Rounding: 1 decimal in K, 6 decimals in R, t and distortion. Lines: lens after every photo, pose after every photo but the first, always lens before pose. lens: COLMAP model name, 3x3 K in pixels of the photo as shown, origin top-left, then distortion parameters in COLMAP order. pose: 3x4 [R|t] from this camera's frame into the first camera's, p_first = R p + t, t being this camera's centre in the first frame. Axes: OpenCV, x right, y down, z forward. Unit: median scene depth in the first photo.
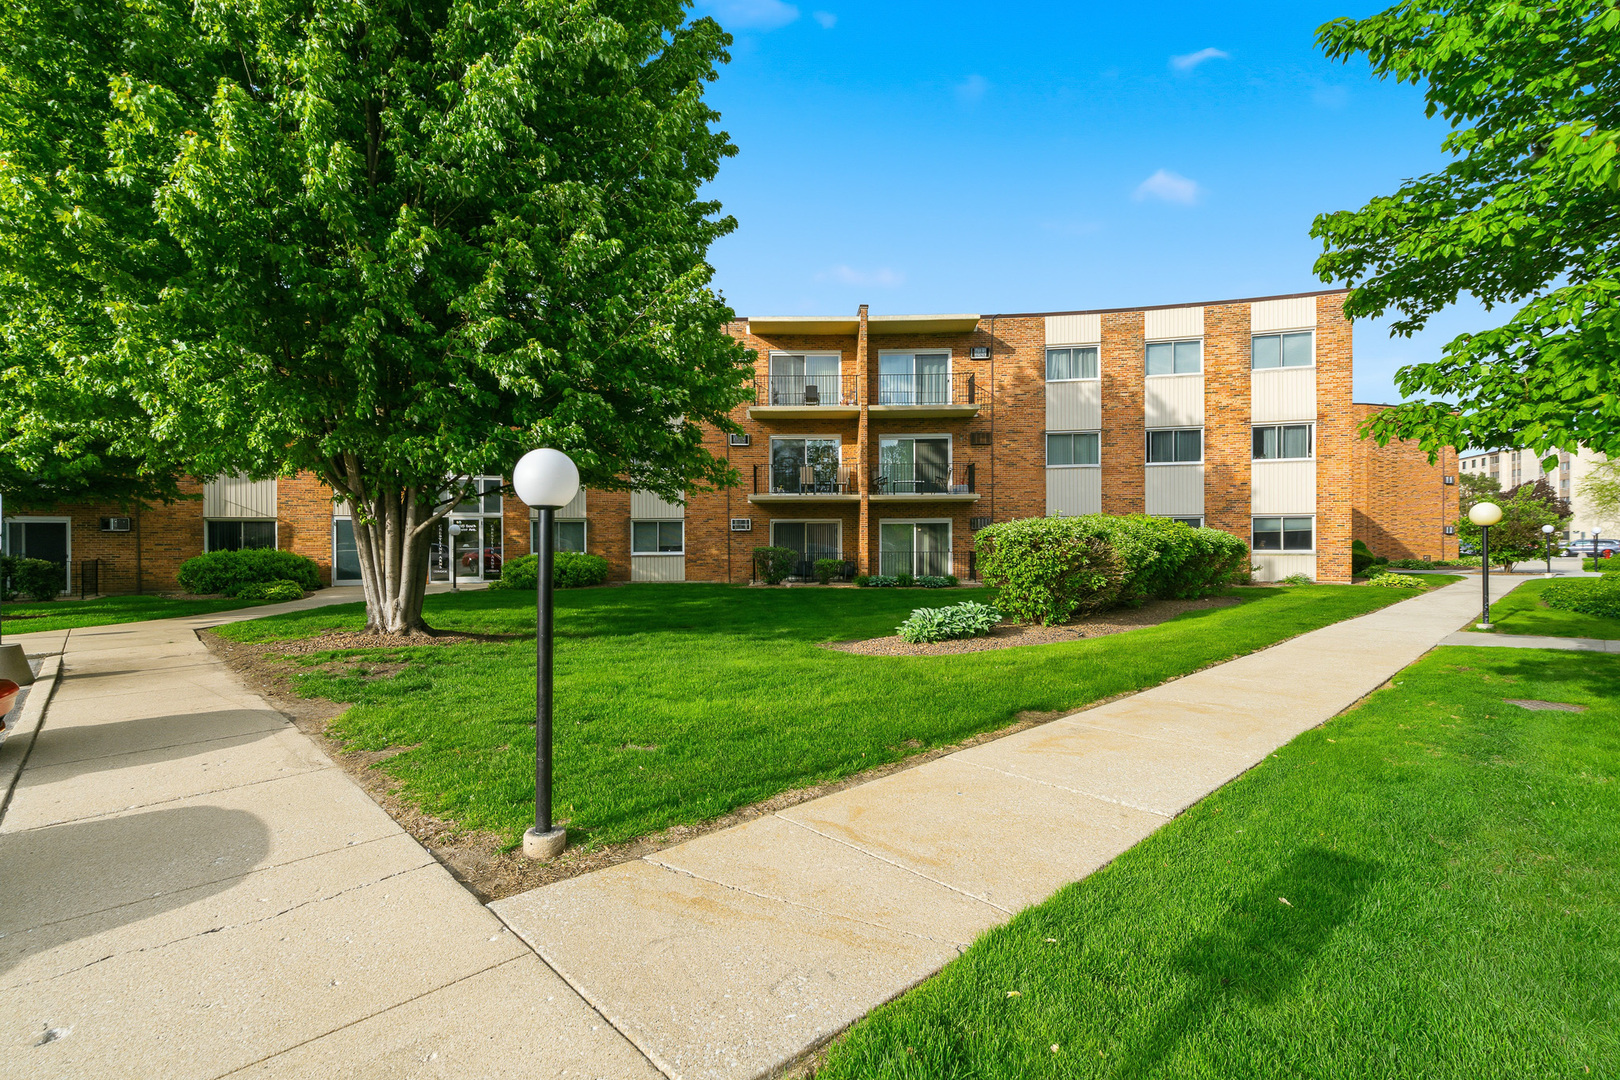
lens RADIAL K [[745.7, 0, 811.8], [0, 745.7, 548.3], [0, 0, 1]] dist [0.000798, 0.000313]
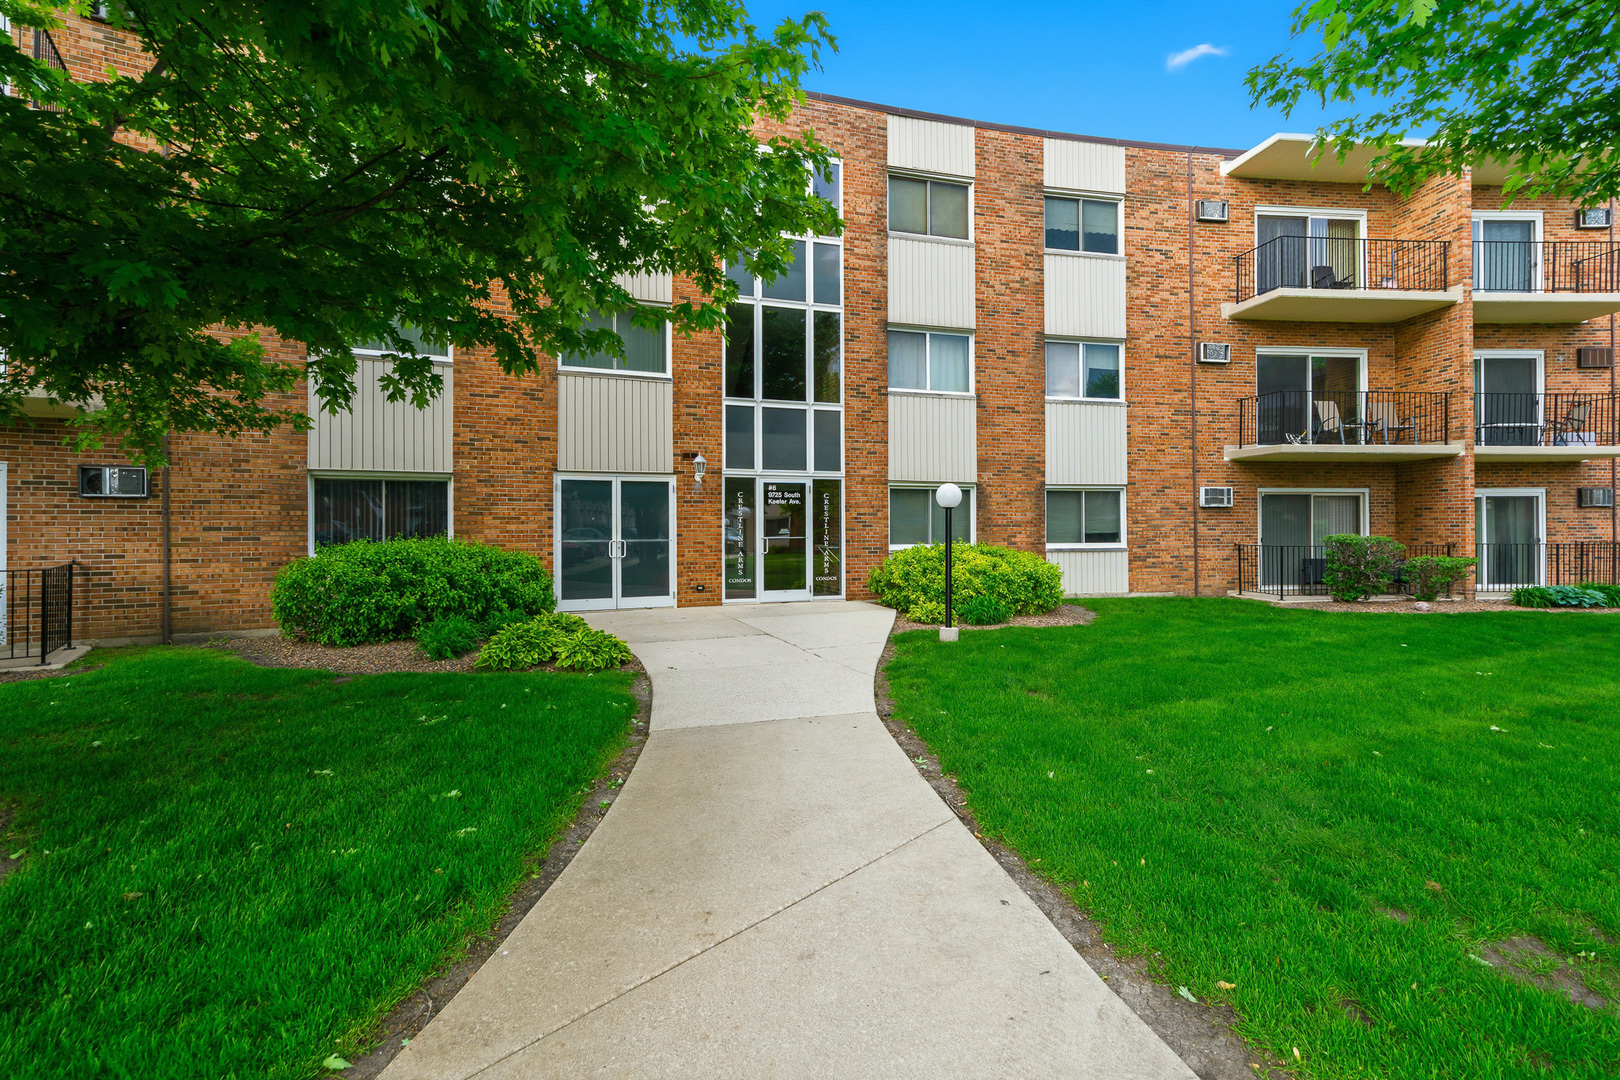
lens RADIAL K [[752.8, 0, 803.3], [0, 752.8, 524.4], [0, 0, 1]] dist [0.000559, 0.000337]
pose [[0.996468, 0.002338, 0.083939, -0.486492], [-0.001195, 0.999906, -0.013656, -0.001490], [-0.083963, 0.013507, 0.996377, 0.452158]]
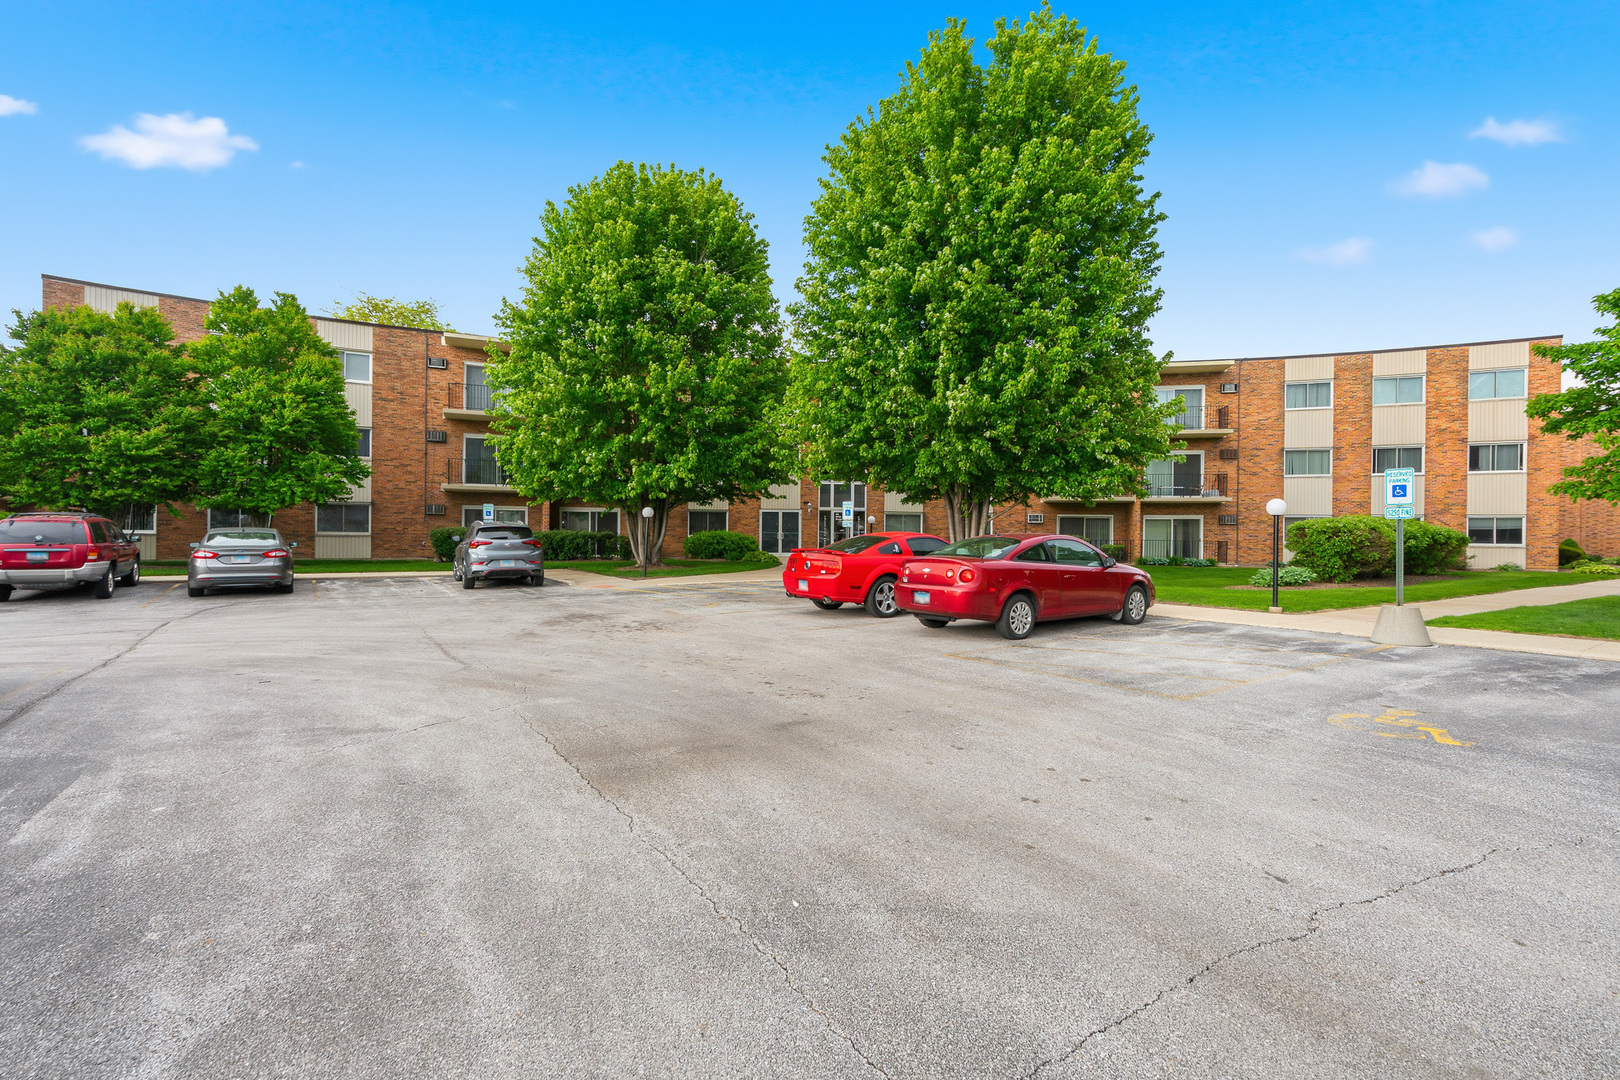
lens RADIAL K [[741.1, 0, 810.0], [0, 741.1, 540.0], [0, 0, 1]] dist [0.001471, 0.000956]
pose [[0.985329, 0.017034, -0.169815, -0.276784], [-0.017219, 0.999852, 0.000386, 0.014446], [0.169796, 0.002544, 0.985476, -0.404289]]
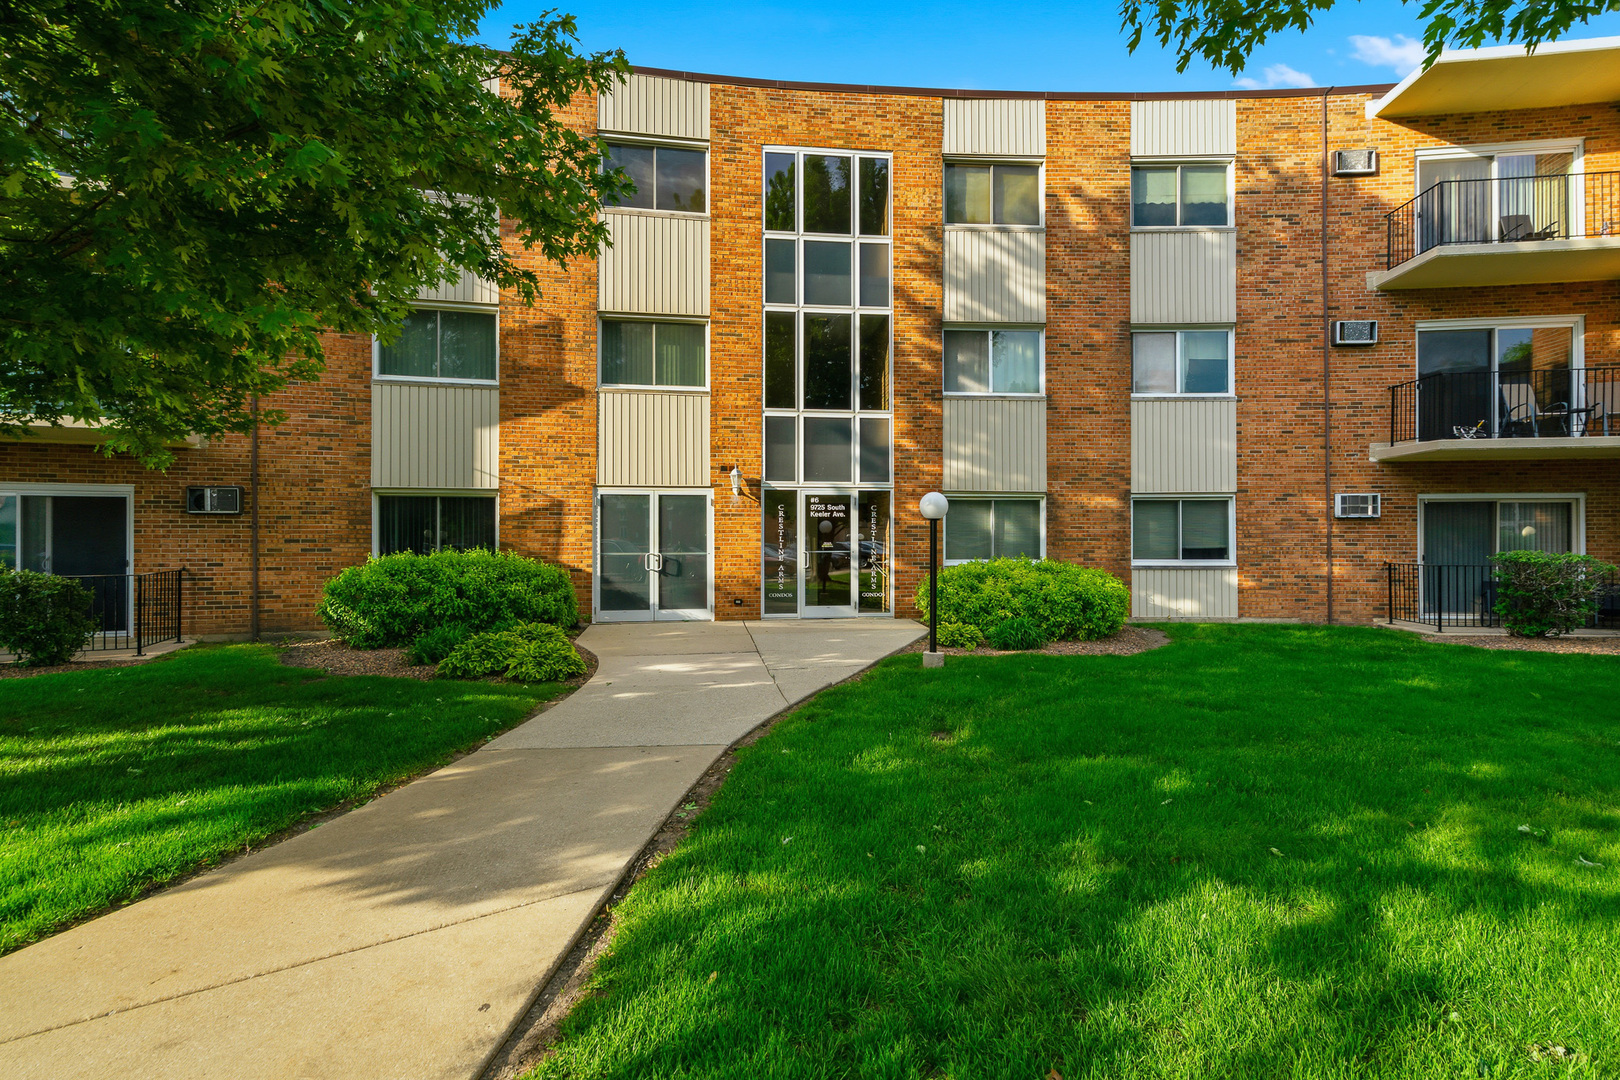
lens RADIAL K [[741.1, 0, 810.0], [0, 741.1, 540.0], [0, 0, 1]] dist [0.001471, 0.000956]
pose [[0.988426, 0.003945, -0.151654, -0.390225], [-0.005663, 0.999925, -0.010896, -0.001703], [0.151599, 0.011629, 0.988374, 0.481524]]
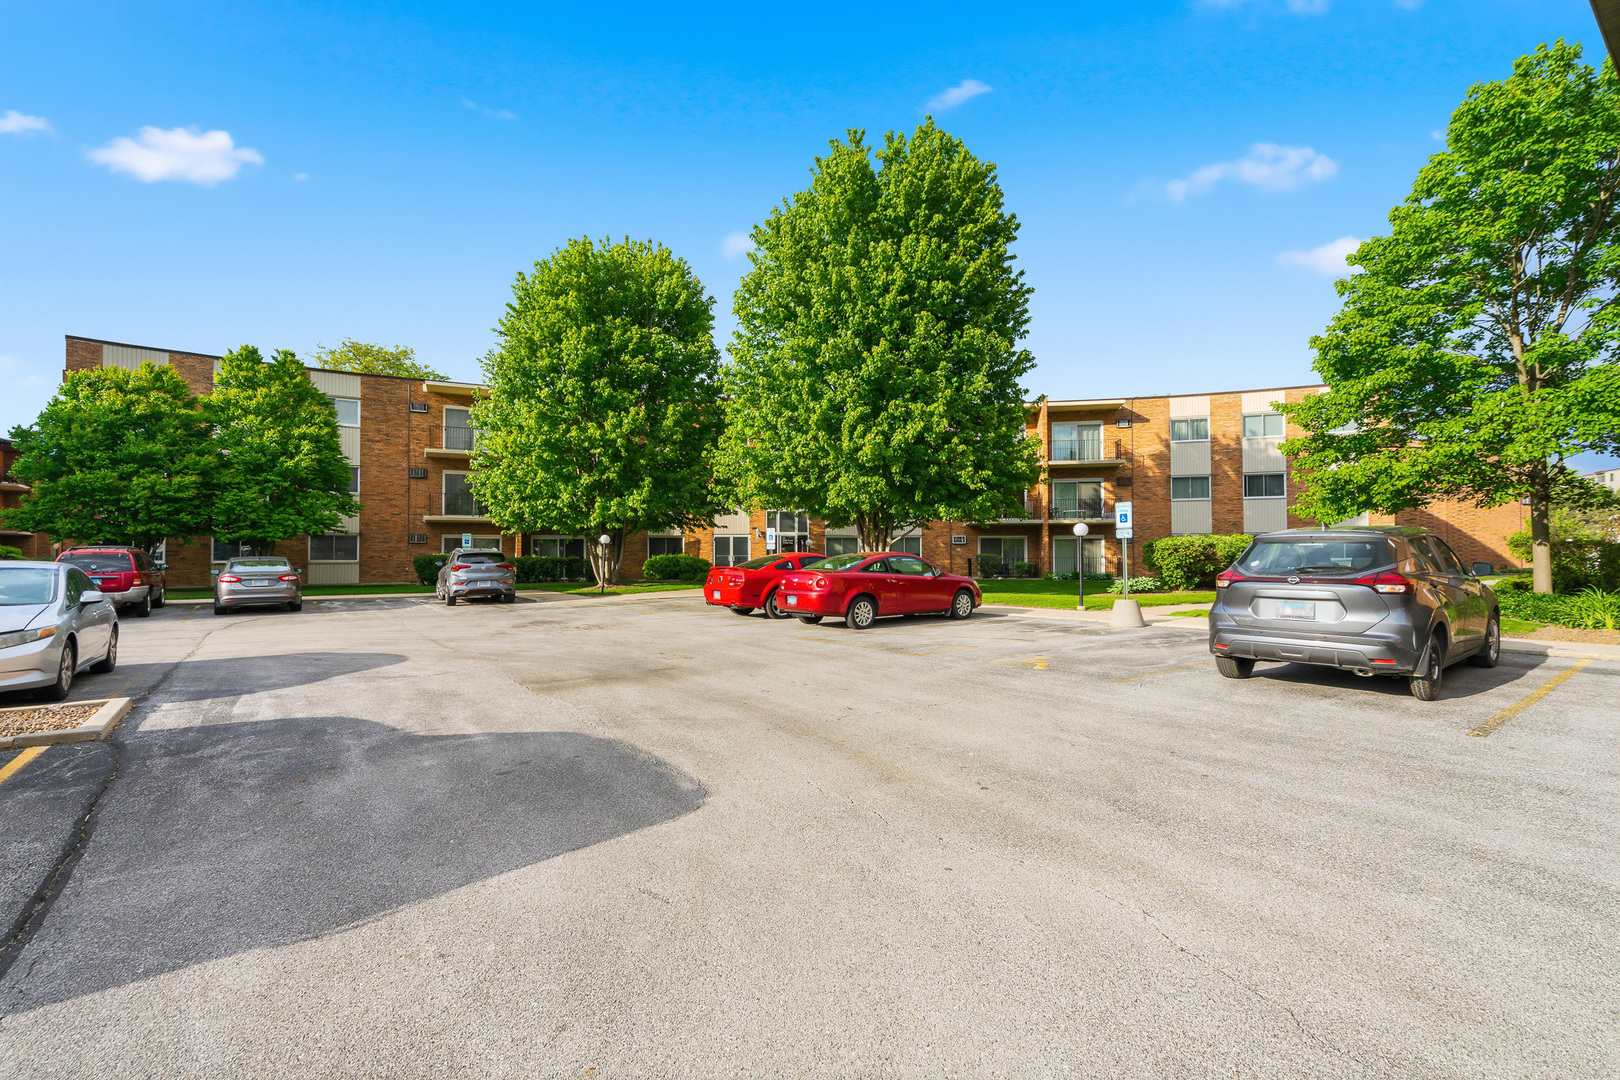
lens RADIAL K [[745.7, 0, 811.8], [0, 745.7, 548.3], [0, 0, 1]] dist [0.000798, 0.000313]
pose [[0.989864, 0.000756, -0.142018, -0.180897], [-0.003666, 0.999789, -0.020231, 0.018003], [0.141972, 0.020546, 0.989657, -0.560821]]
